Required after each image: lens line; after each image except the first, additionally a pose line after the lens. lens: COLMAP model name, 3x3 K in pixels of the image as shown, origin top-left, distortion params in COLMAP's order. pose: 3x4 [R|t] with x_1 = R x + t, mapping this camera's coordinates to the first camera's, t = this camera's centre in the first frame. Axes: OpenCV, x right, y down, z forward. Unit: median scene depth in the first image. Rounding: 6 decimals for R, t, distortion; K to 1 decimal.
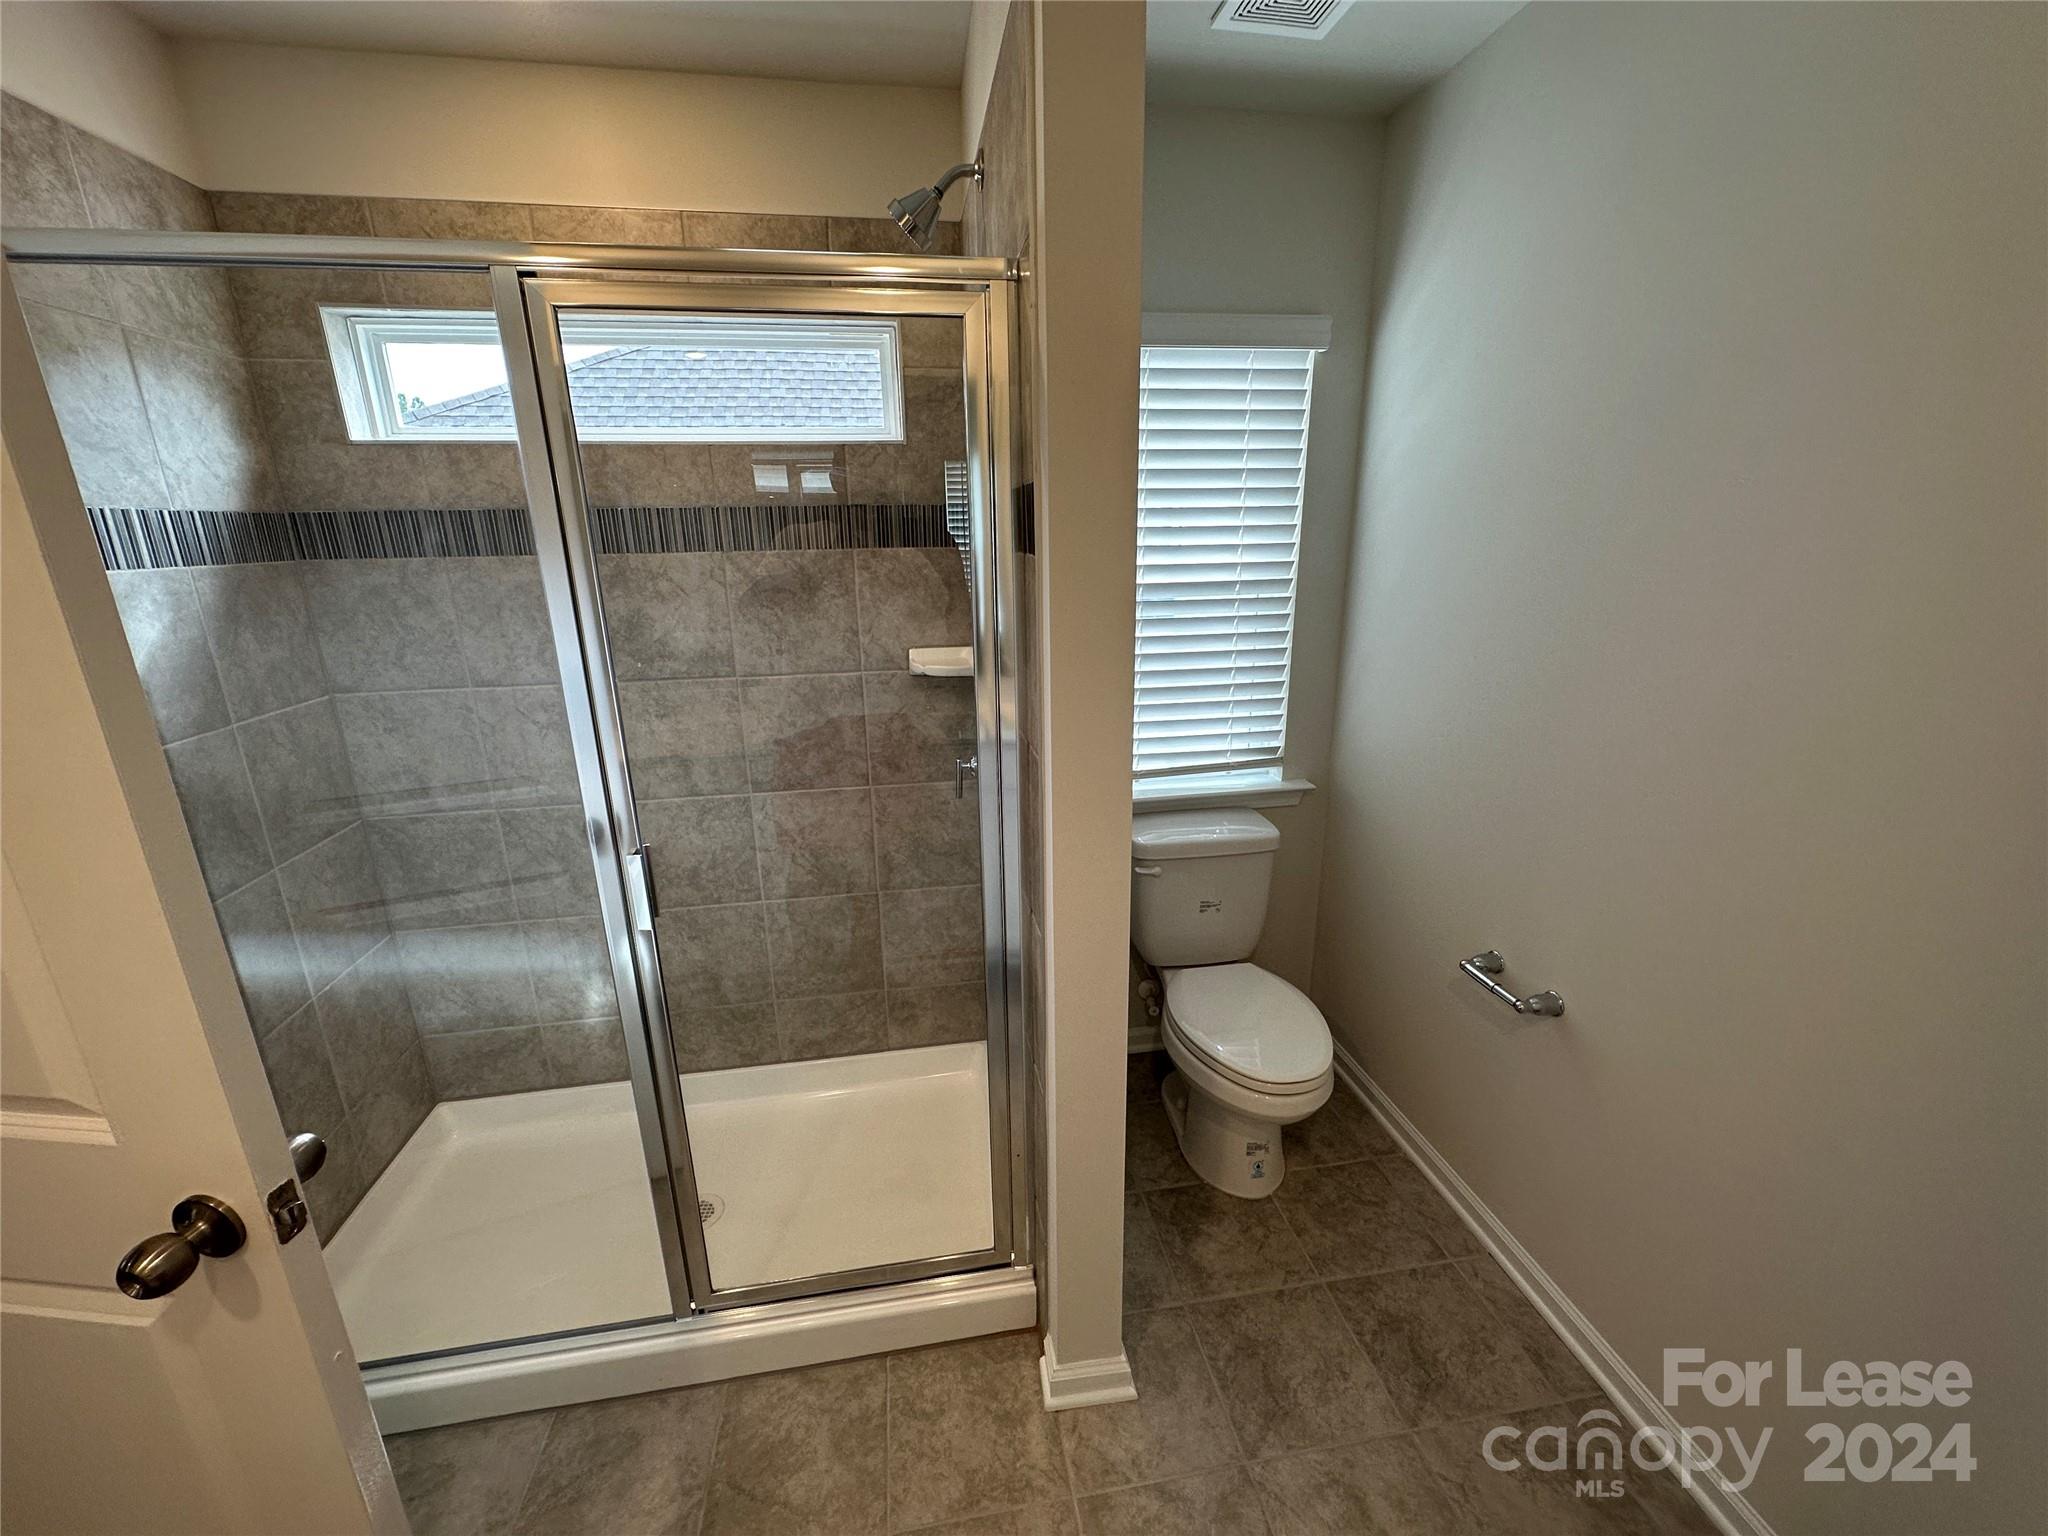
lens RADIAL K [[820.7, 0, 1030.5], [0, 820.7, 764.8], [0, 0, 1]] dist [-0.000544, 0.000730]
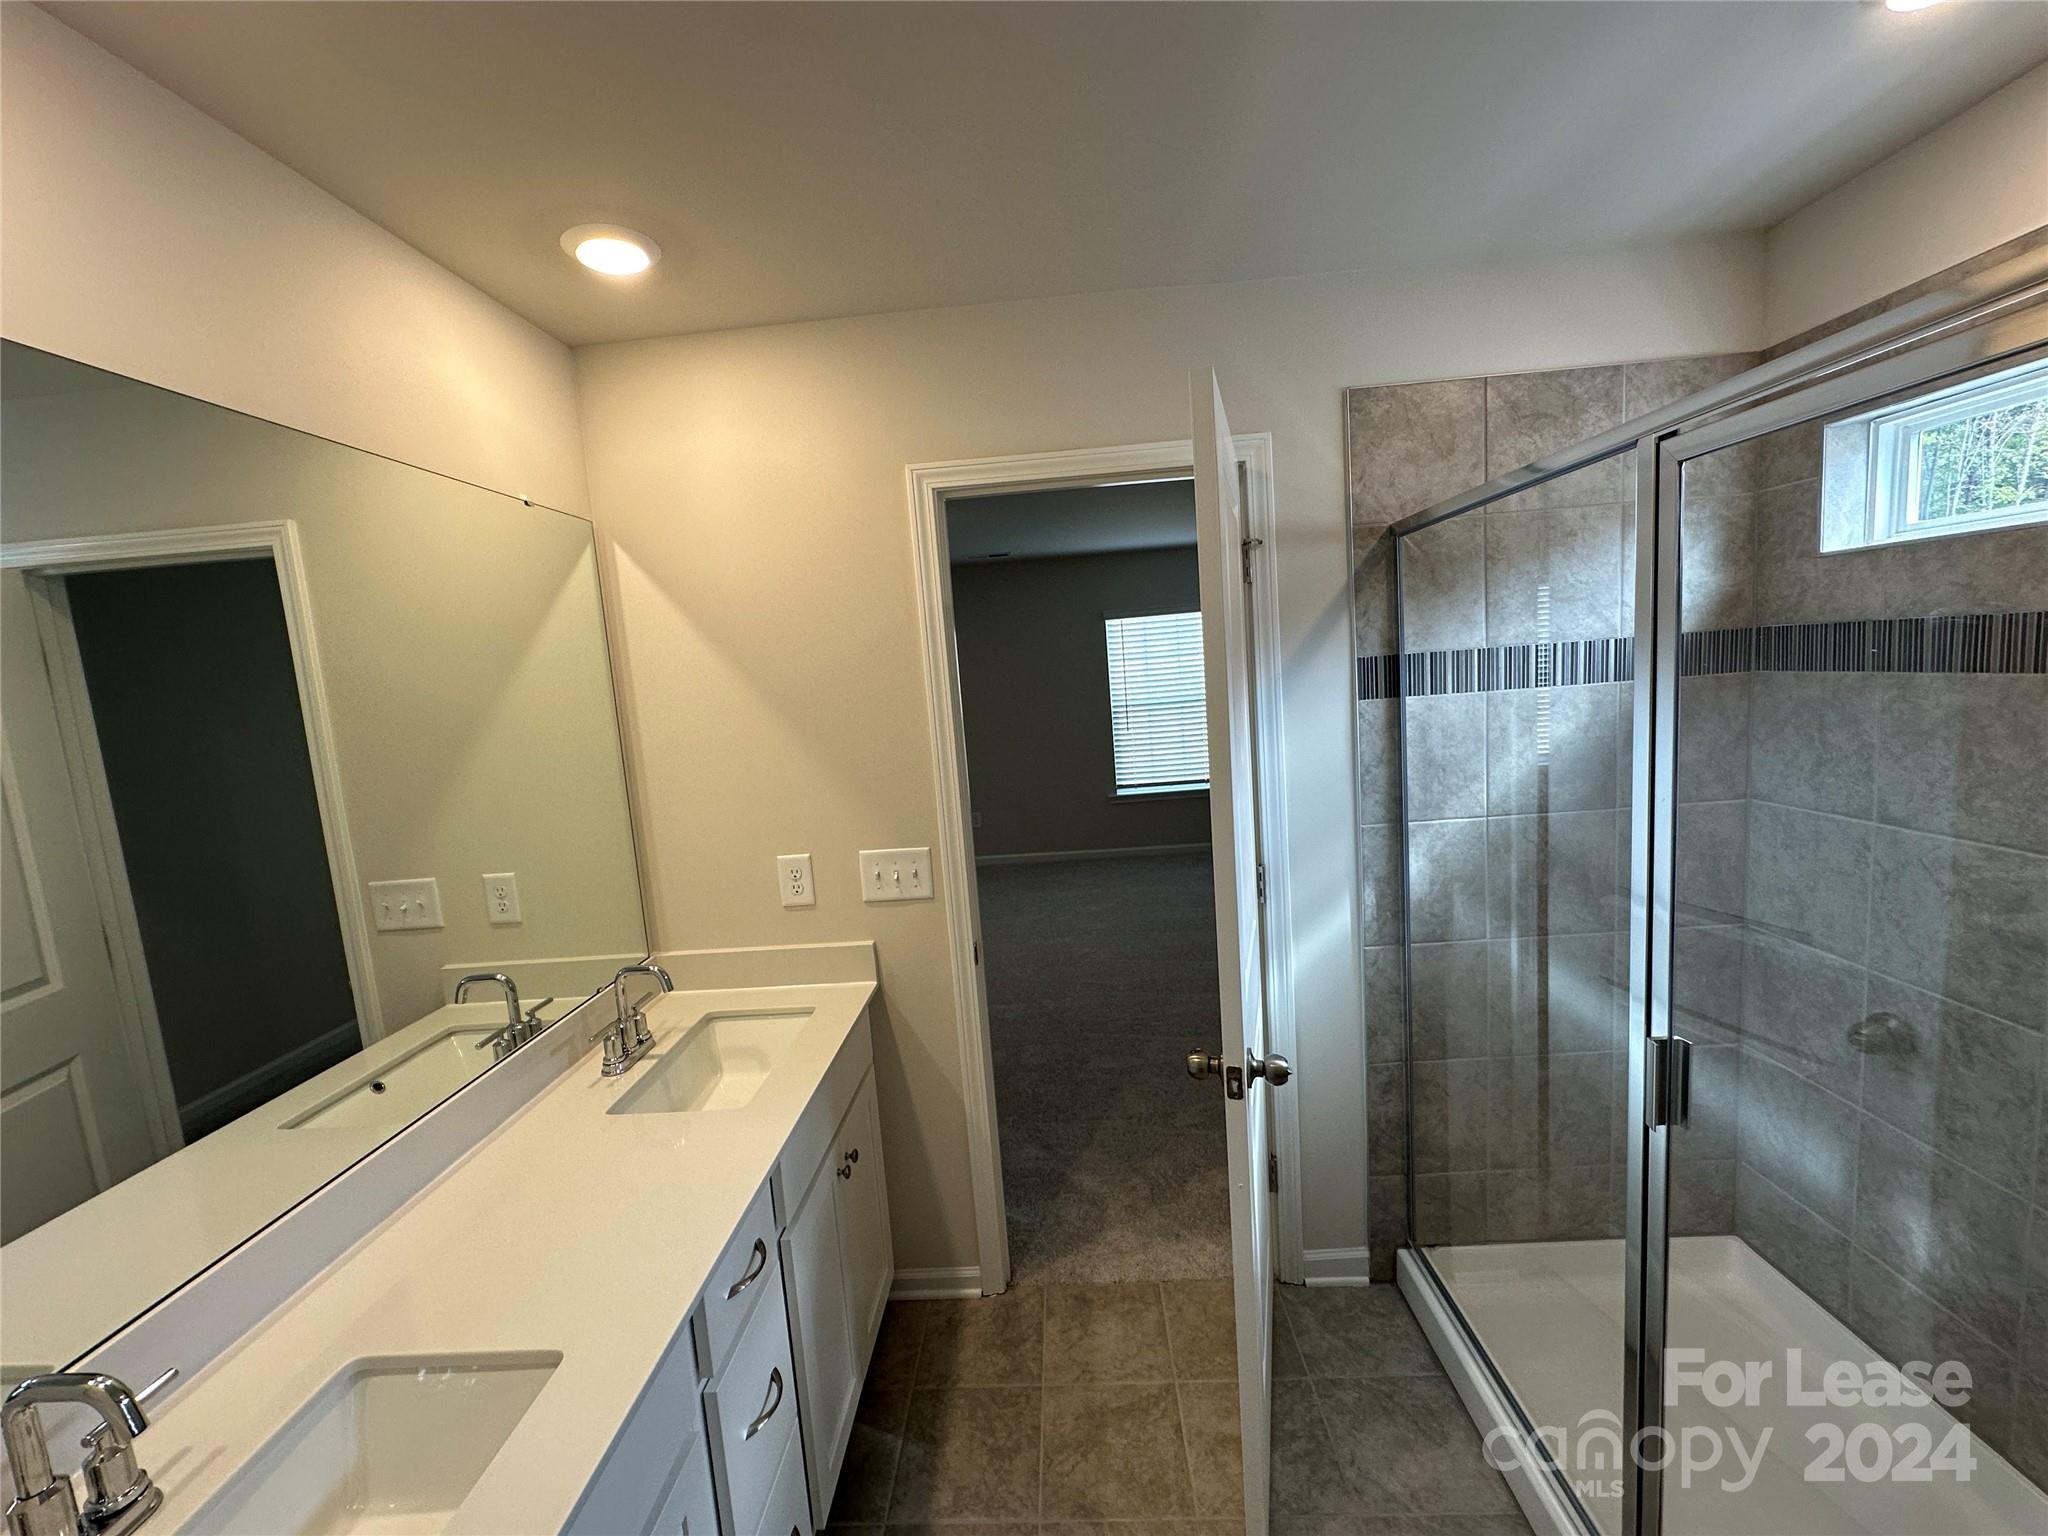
lens RADIAL K [[820.7, 0, 1021.2], [0, 820.7, 765.3], [0, 0, 1]] dist [-0.000544, 0.000730]
pose [[-0.204410, 0.150191, -0.967295, 0.336616], [-0.196066, 0.961853, 0.190779, -0.152314], [0.959049, 0.228651, -0.167165, 0.310249]]
